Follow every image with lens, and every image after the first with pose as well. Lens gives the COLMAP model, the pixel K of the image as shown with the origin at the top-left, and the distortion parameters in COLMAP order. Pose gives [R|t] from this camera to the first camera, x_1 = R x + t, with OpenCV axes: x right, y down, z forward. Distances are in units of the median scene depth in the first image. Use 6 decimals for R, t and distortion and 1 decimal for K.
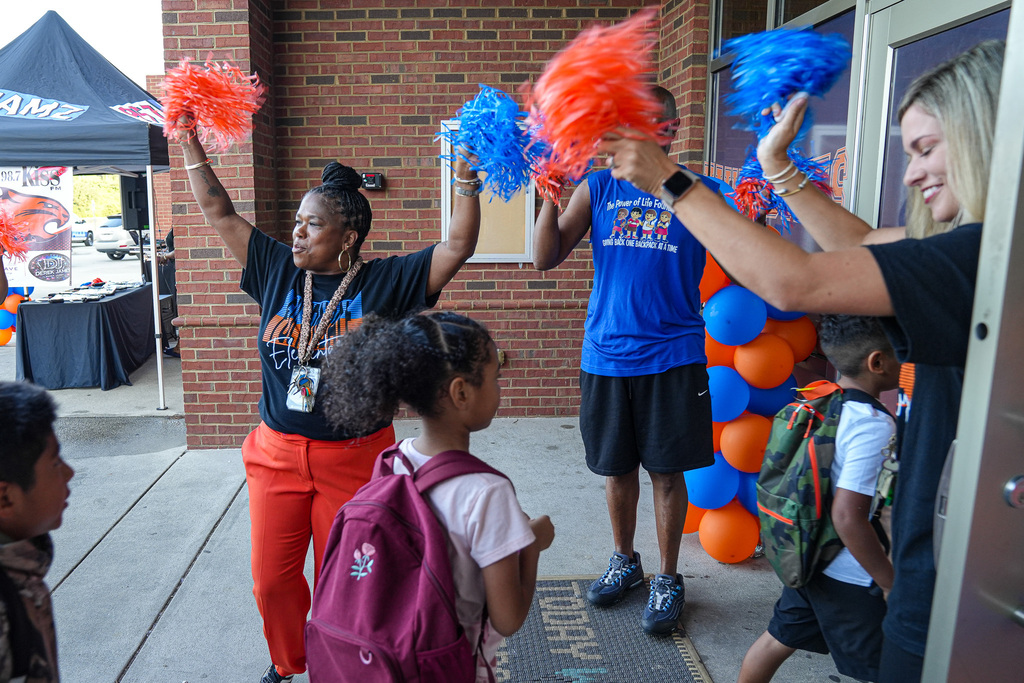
lens RADIAL K [[705.8, 0, 510.7], [0, 705.8, 342.0], [0, 0, 1]] dist [-0.003064, -0.000607]
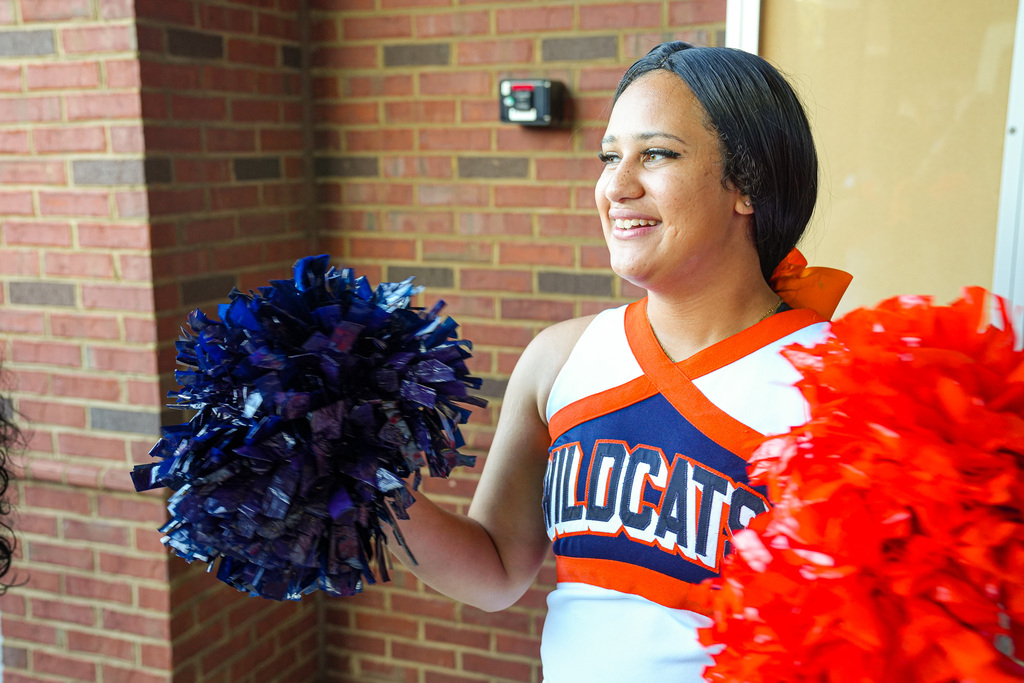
lens RADIAL K [[1172.9, 0, 511.7], [0, 1172.9, 341.7], [0, 0, 1]] dist [0.022070, 0.000000]
pose [[0.906680, 0.078198, -0.414508, 0.050554], [-0.092609, 0.995593, -0.014749, -0.108941], [0.411528, 0.051759, 0.909926, 0.512011]]
